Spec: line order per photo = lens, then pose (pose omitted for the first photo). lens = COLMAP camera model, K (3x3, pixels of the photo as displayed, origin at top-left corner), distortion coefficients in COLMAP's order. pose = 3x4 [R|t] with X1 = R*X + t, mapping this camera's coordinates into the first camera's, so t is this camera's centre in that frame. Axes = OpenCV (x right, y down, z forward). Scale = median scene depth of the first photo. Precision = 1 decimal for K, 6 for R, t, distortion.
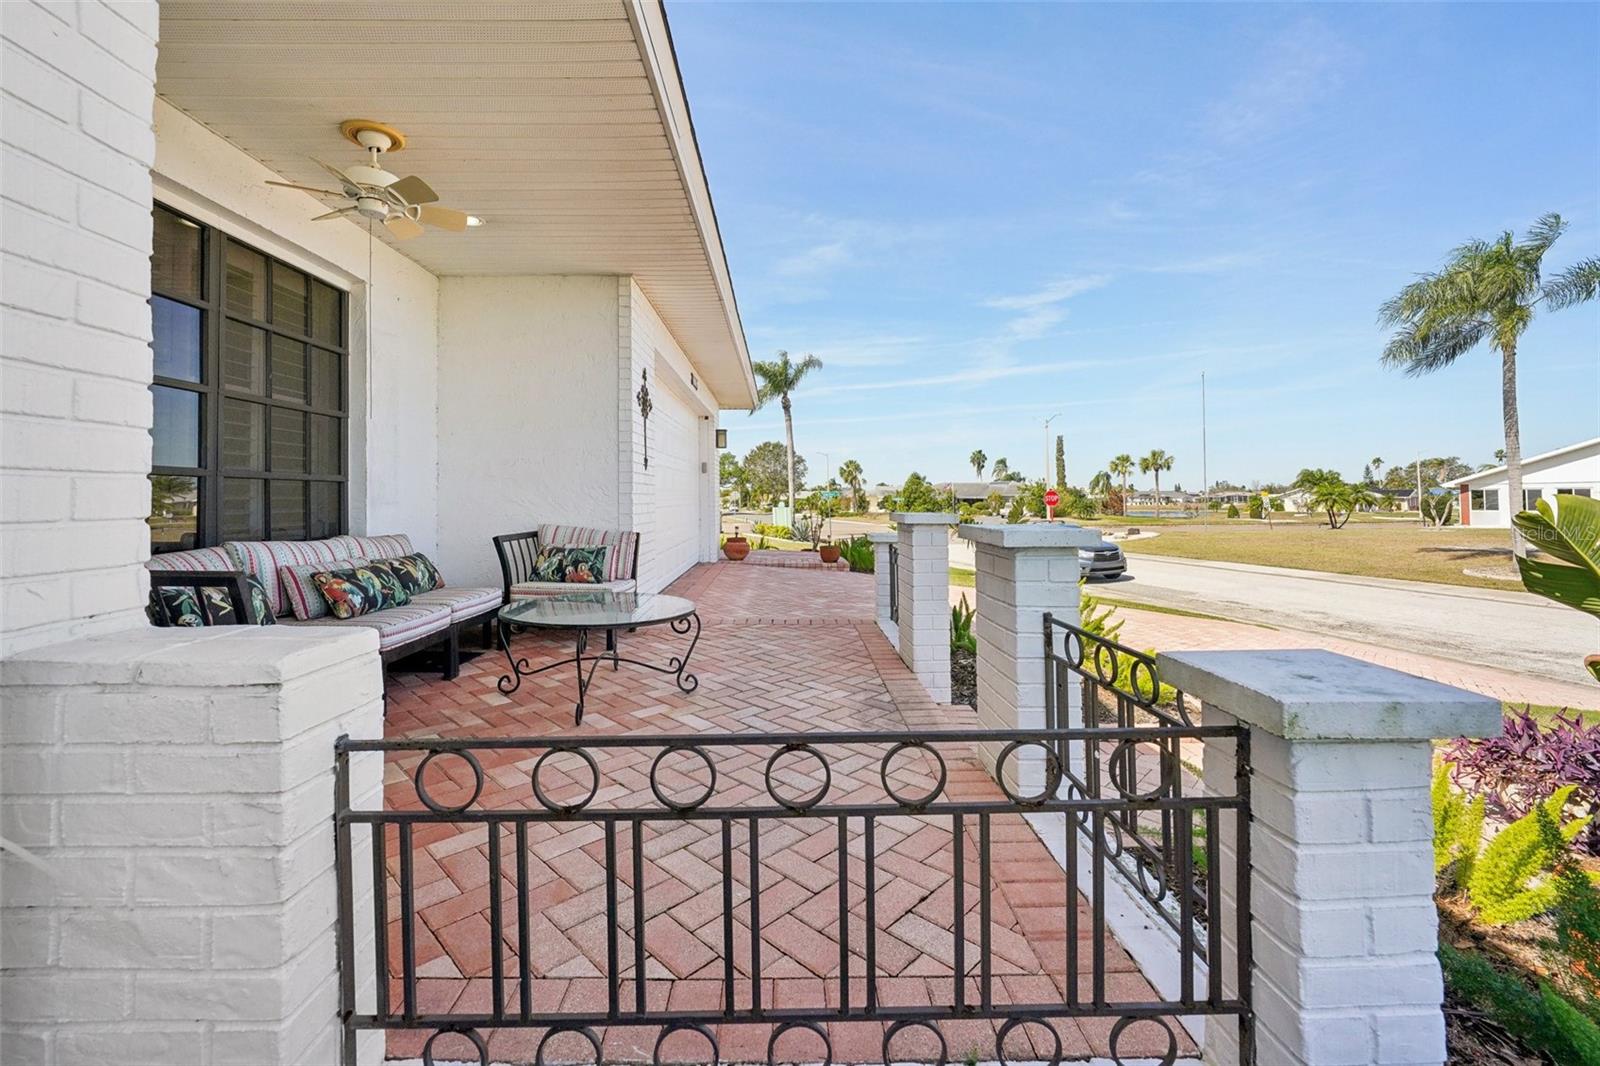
lens RADIAL K [[641.3, 0, 772.9], [0, 641.3, 484.7], [0, 0, 1]] dist [-0.014040, 0.003717]
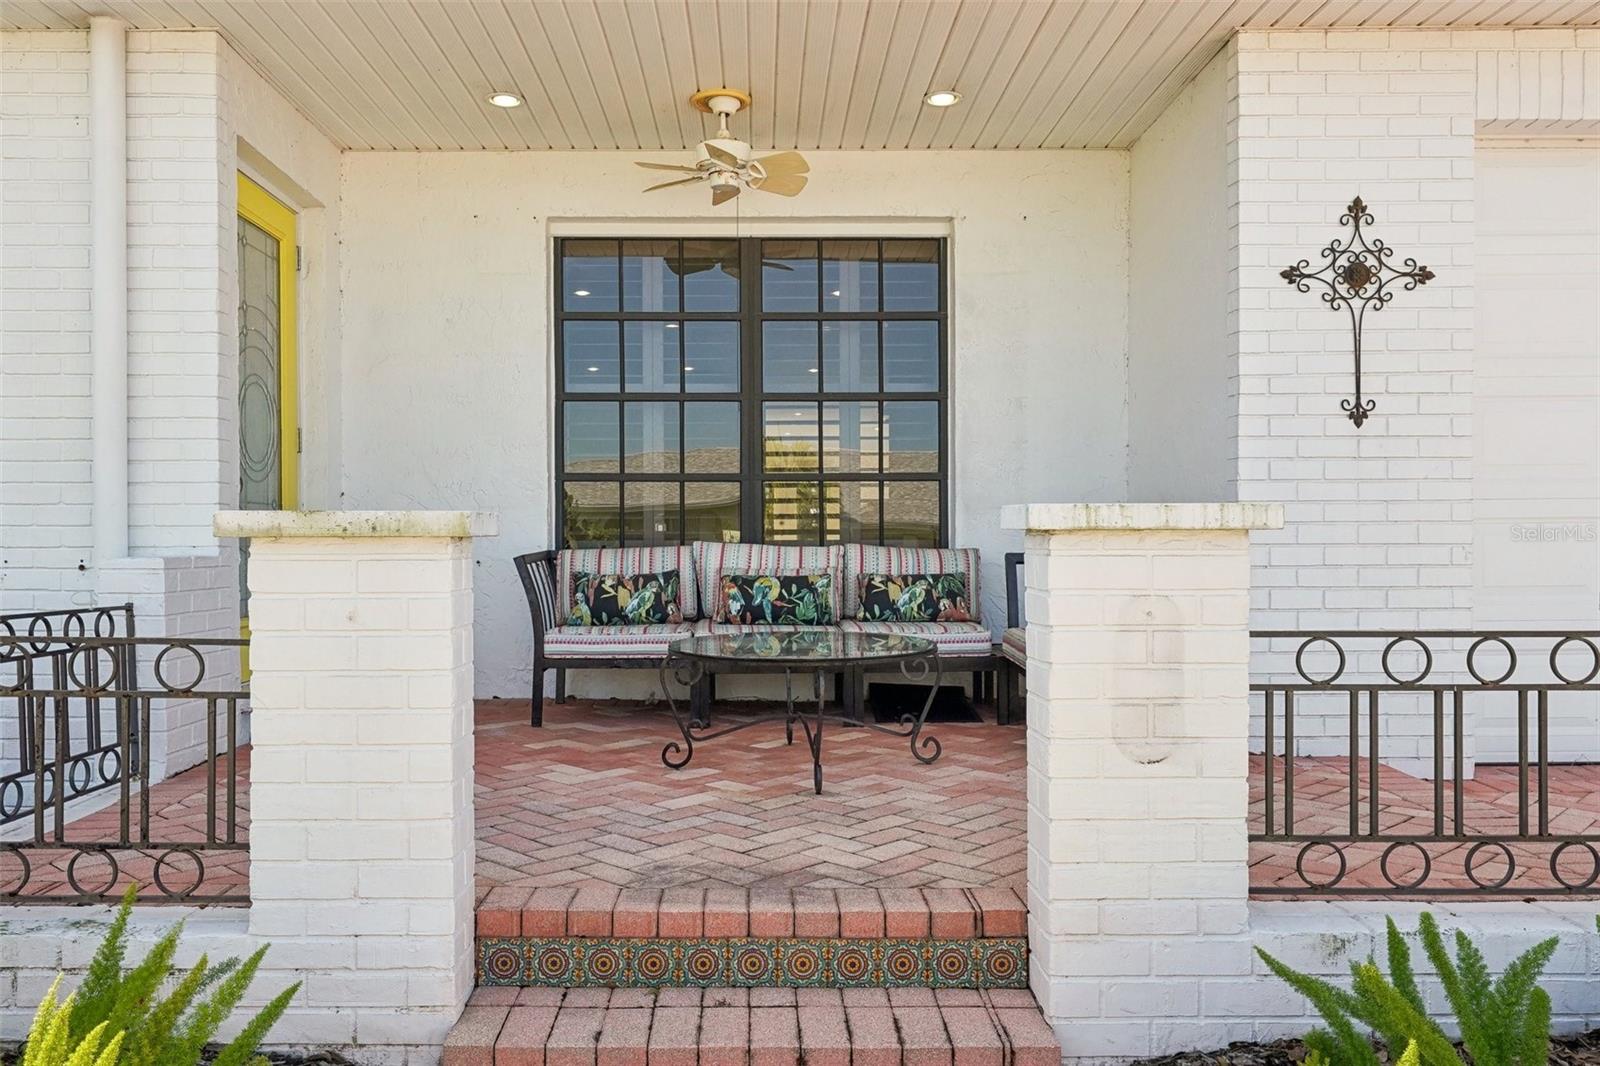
lens RADIAL K [[1266.1, 0, 772.6], [0, 1266.1, 545.2], [0, 0, 1]] dist [0.012106, -0.000521]
pose [[0.025670, 0.012833, -0.999588, 0.912037], [0.025708, 0.999578, 0.013493, 0.050140], [0.999340, -0.026044, 0.025329, 0.760085]]
